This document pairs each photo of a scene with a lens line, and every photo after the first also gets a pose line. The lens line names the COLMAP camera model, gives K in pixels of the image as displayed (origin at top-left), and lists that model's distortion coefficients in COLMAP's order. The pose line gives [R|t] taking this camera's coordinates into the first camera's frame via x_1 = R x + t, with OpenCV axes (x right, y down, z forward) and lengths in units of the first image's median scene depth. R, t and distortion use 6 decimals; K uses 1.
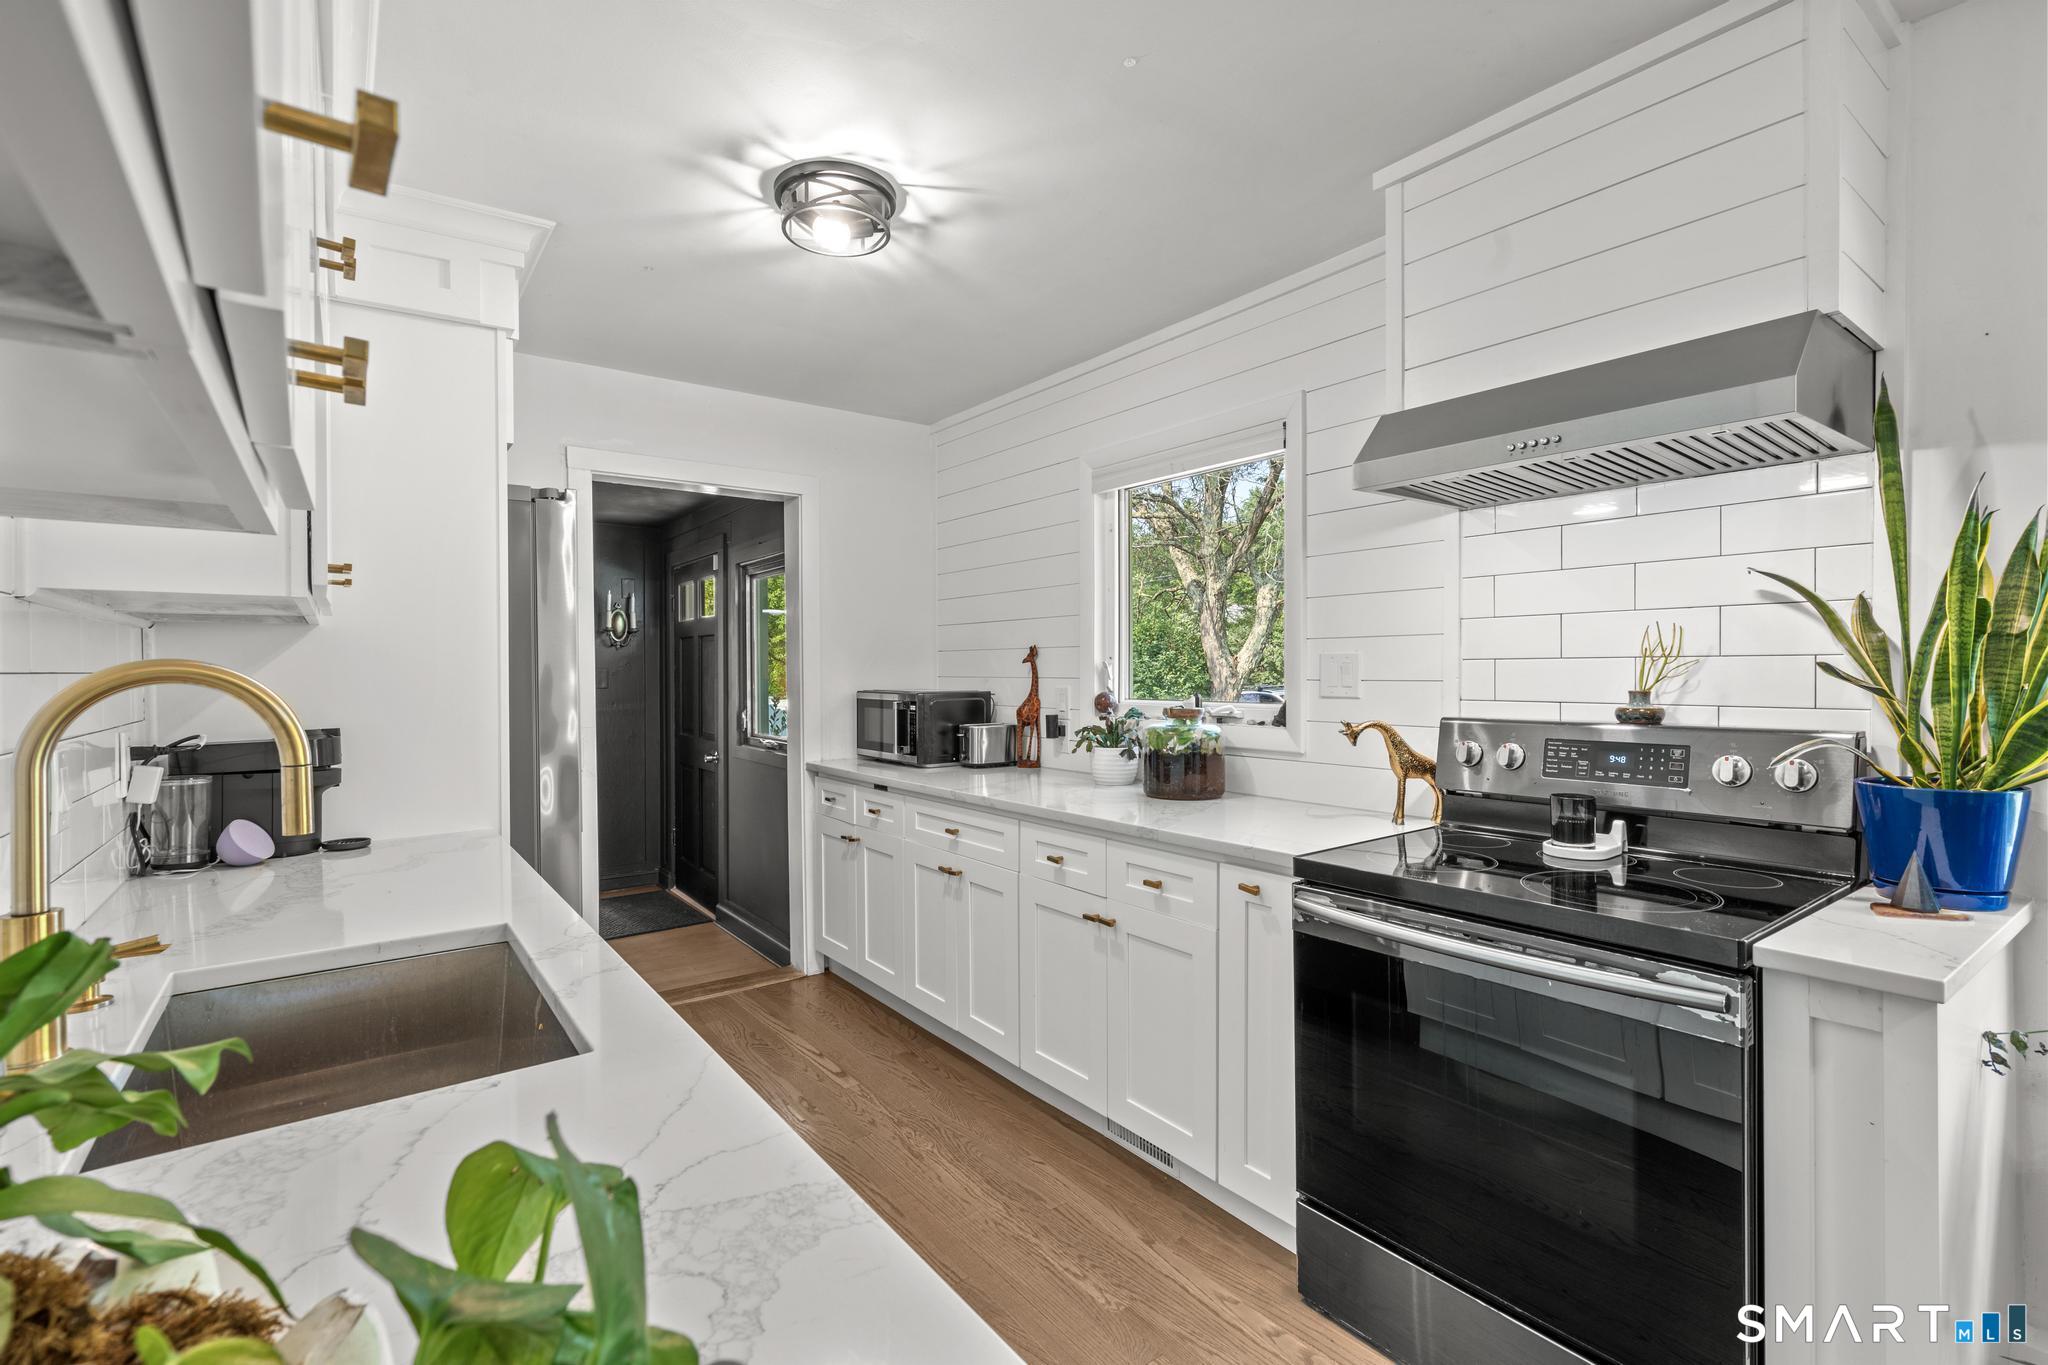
lens RADIAL K [[924.8, 0, 1019.7], [0, 924.8, 682.5], [0, 0, 1]] dist [-0.003526, 0.001094]
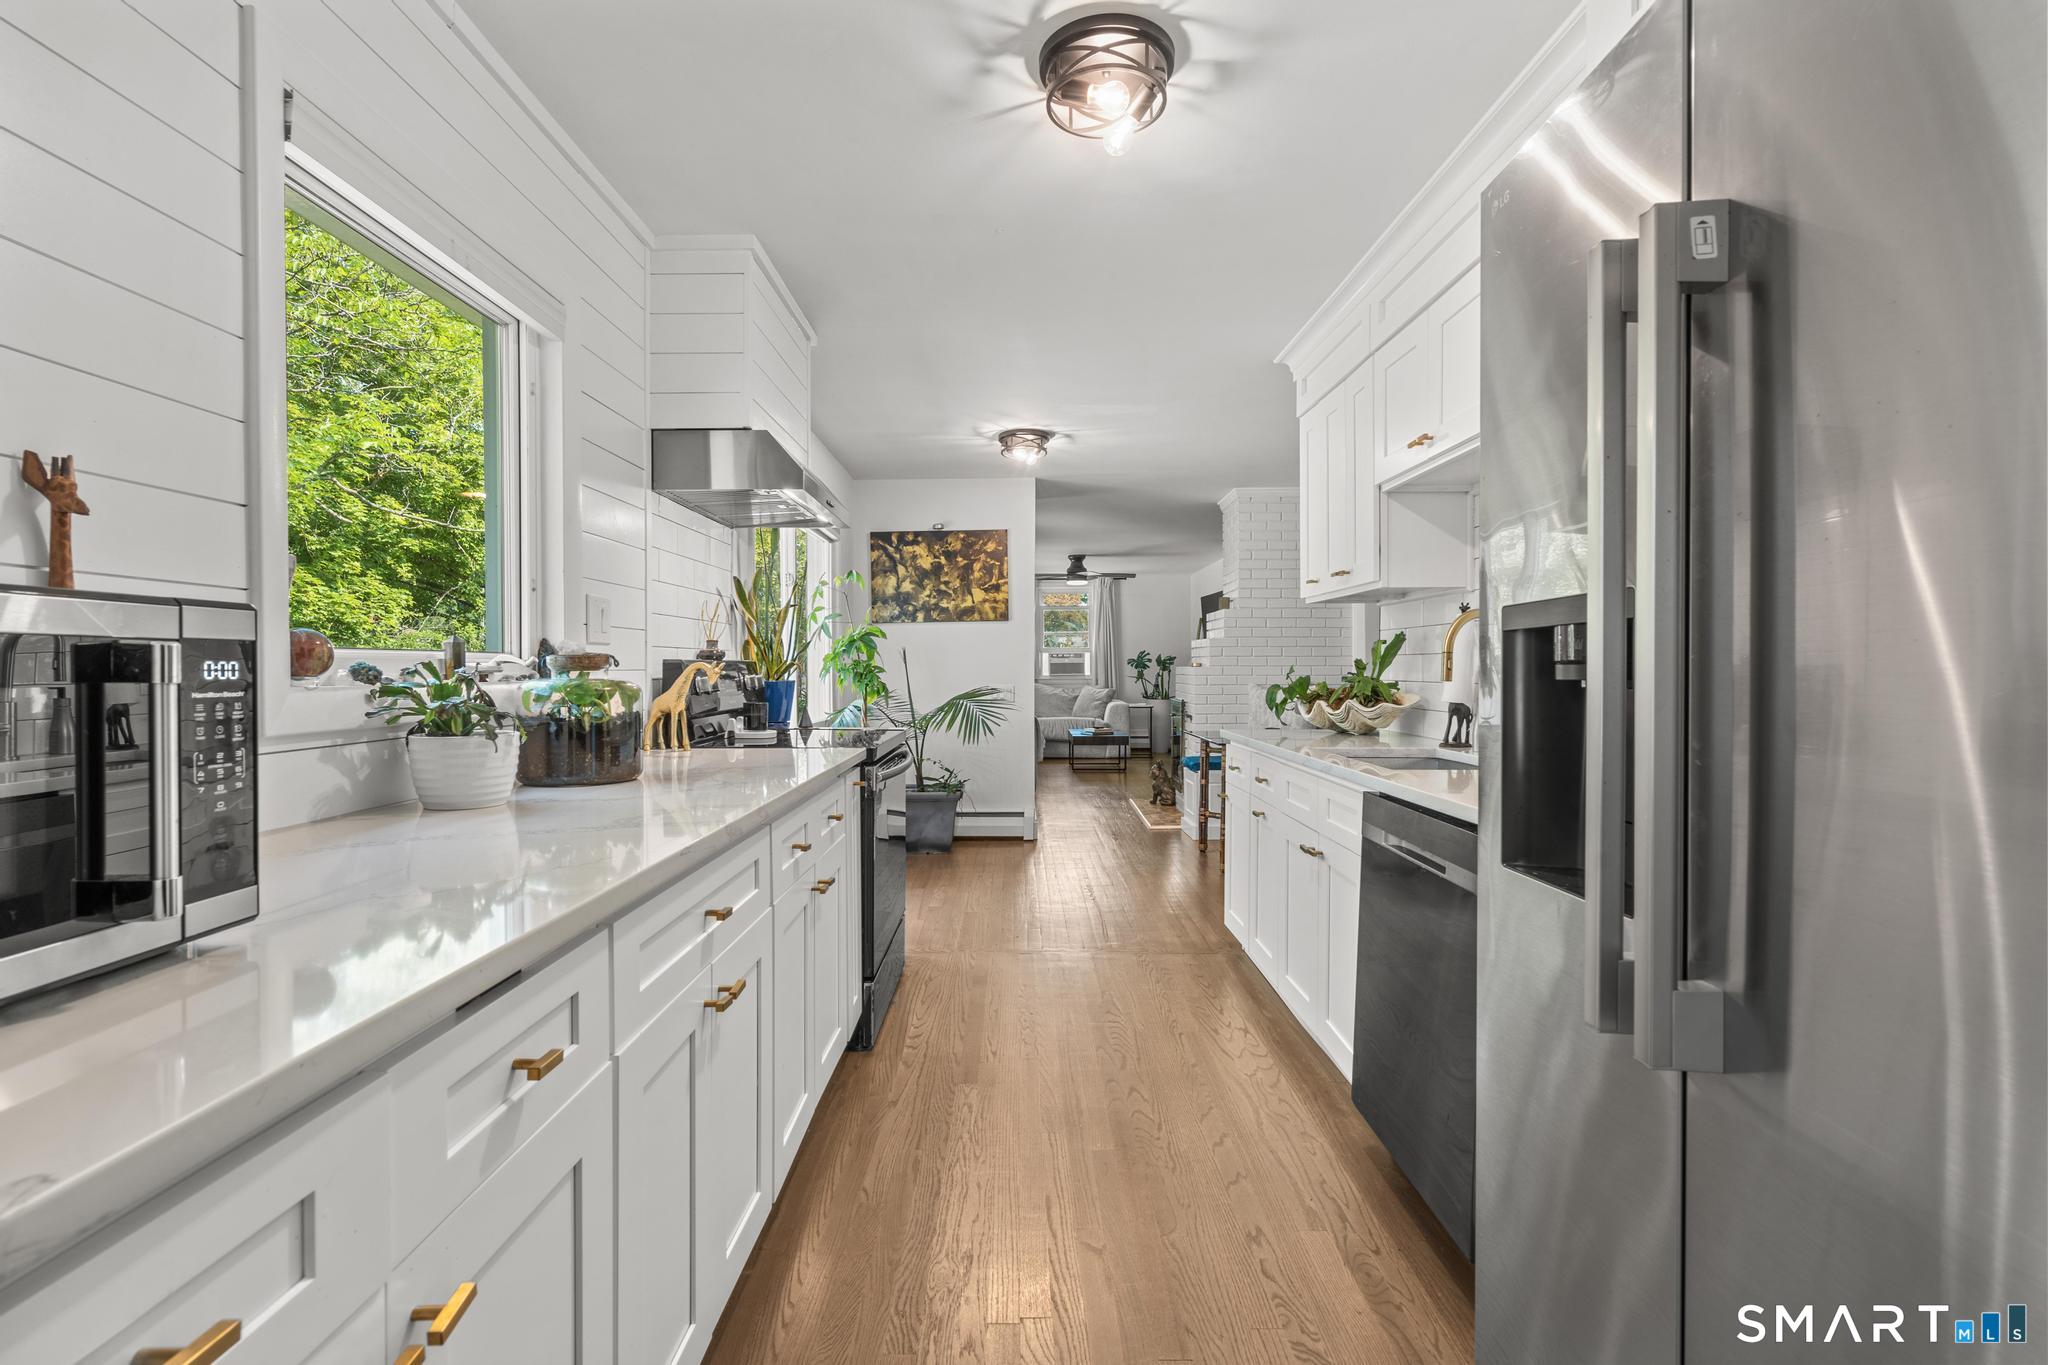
lens RADIAL K [[924.8, 0, 1010.1], [0, 924.8, 679.7], [0, 0, 1]] dist [-0.003526, 0.001094]
pose [[-0.799184, -0.001088, 0.601085, -0.901489], [0.012141, 0.999765, 0.017952, 0.068193], [-0.600964, 0.021645, -0.798983, 2.427620]]
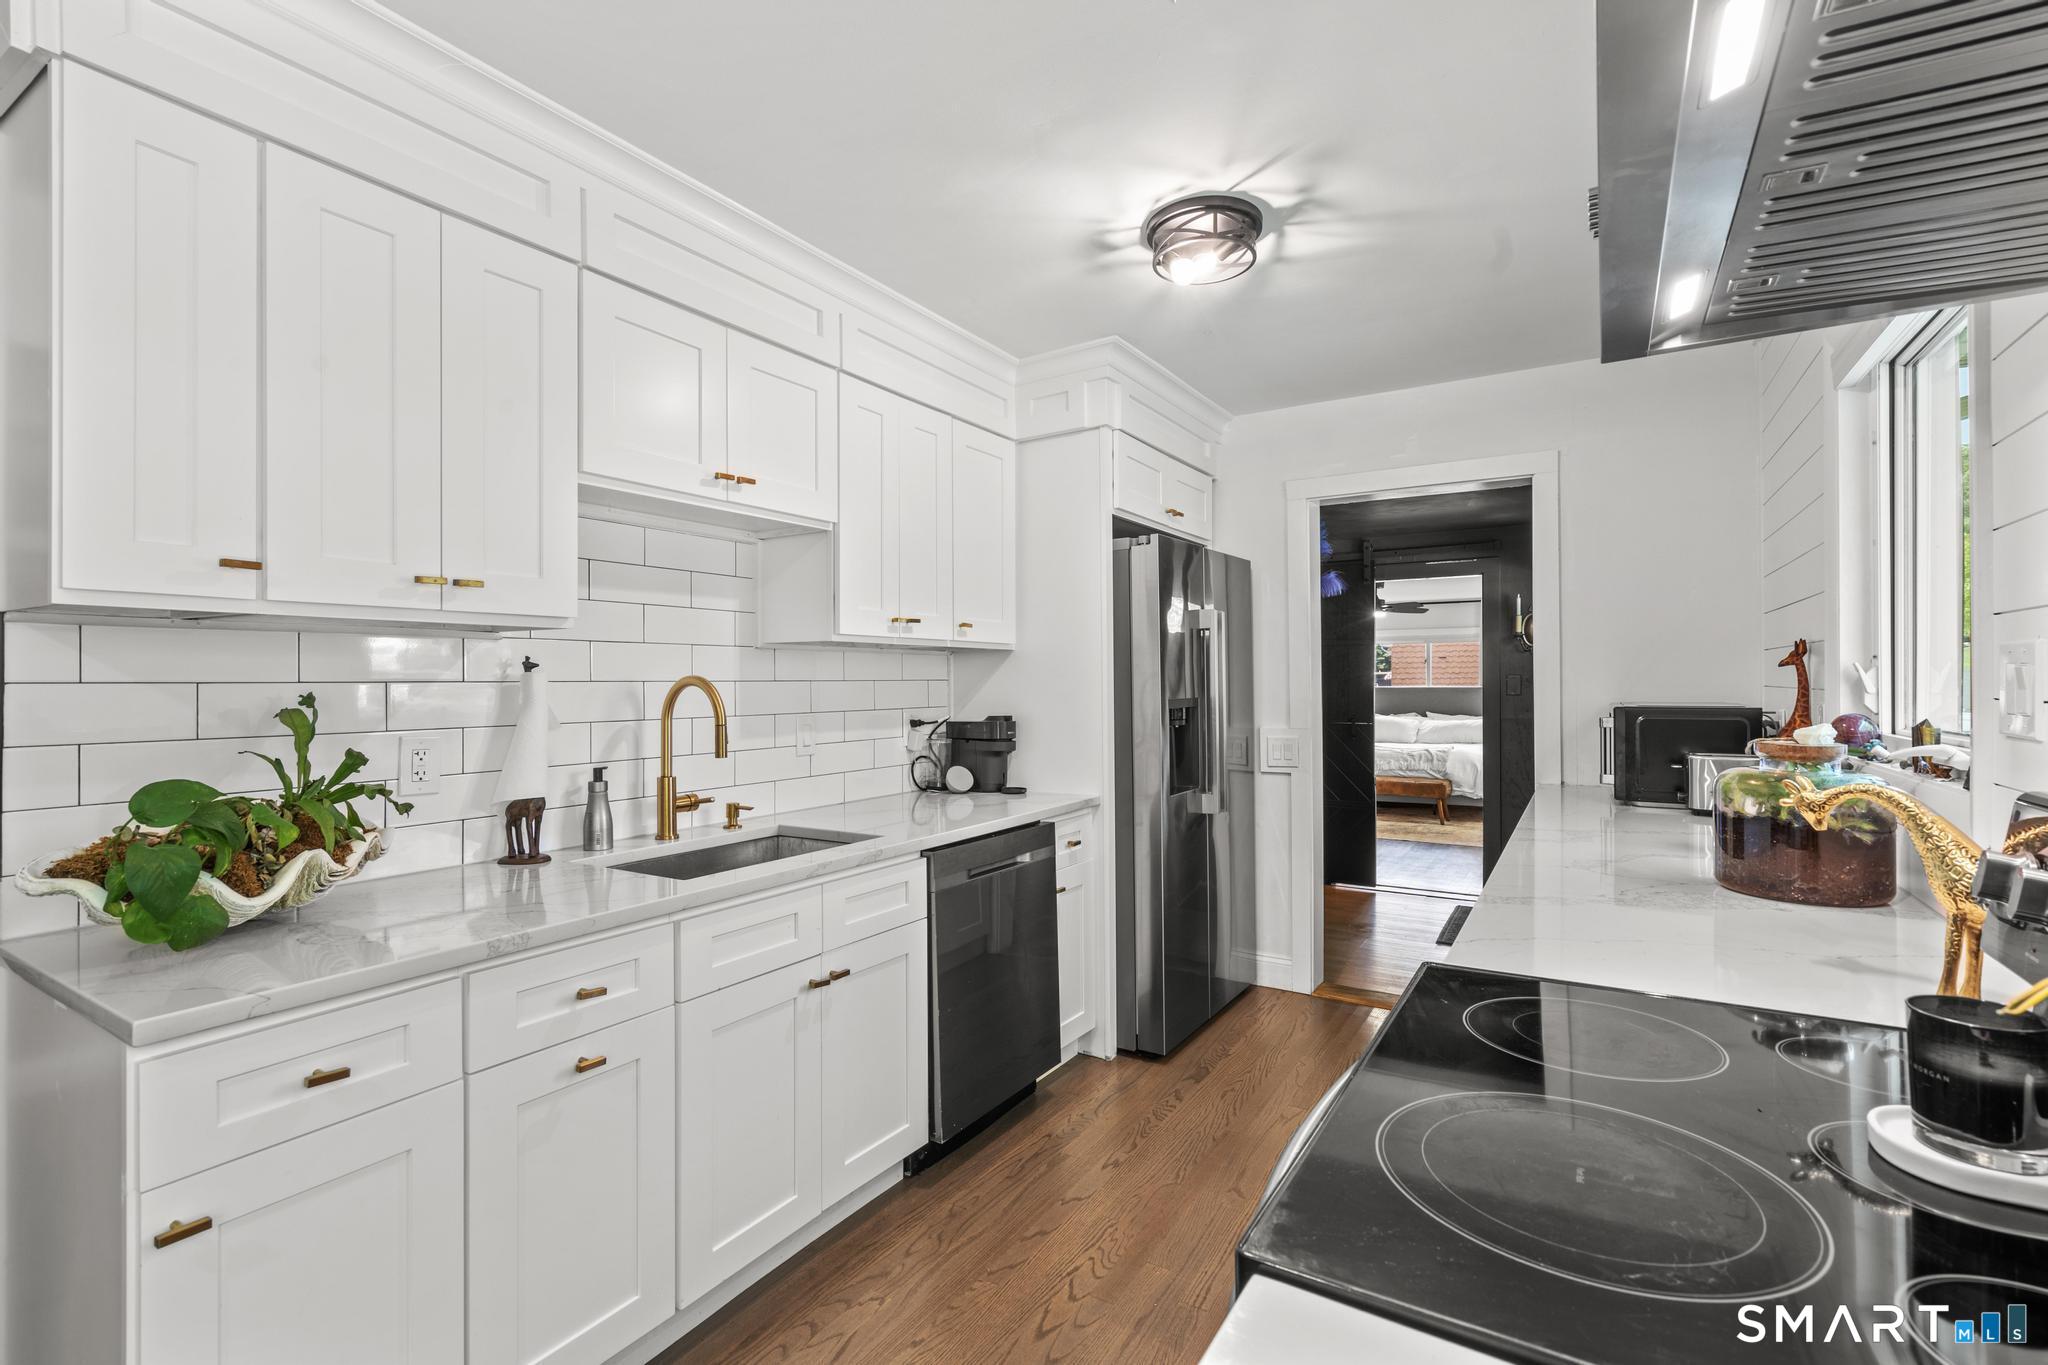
lens RADIAL K [[924.8, 0, 1020.2], [0, 924.8, 677.7], [0, 0, 1]] dist [-0.003526, 0.001094]
pose [[0.359448, 0.003682, -0.933158, 0.964255], [-0.007842, 0.999969, 0.000925, -0.021189], [0.933132, 0.006985, 0.359466, 0.590131]]
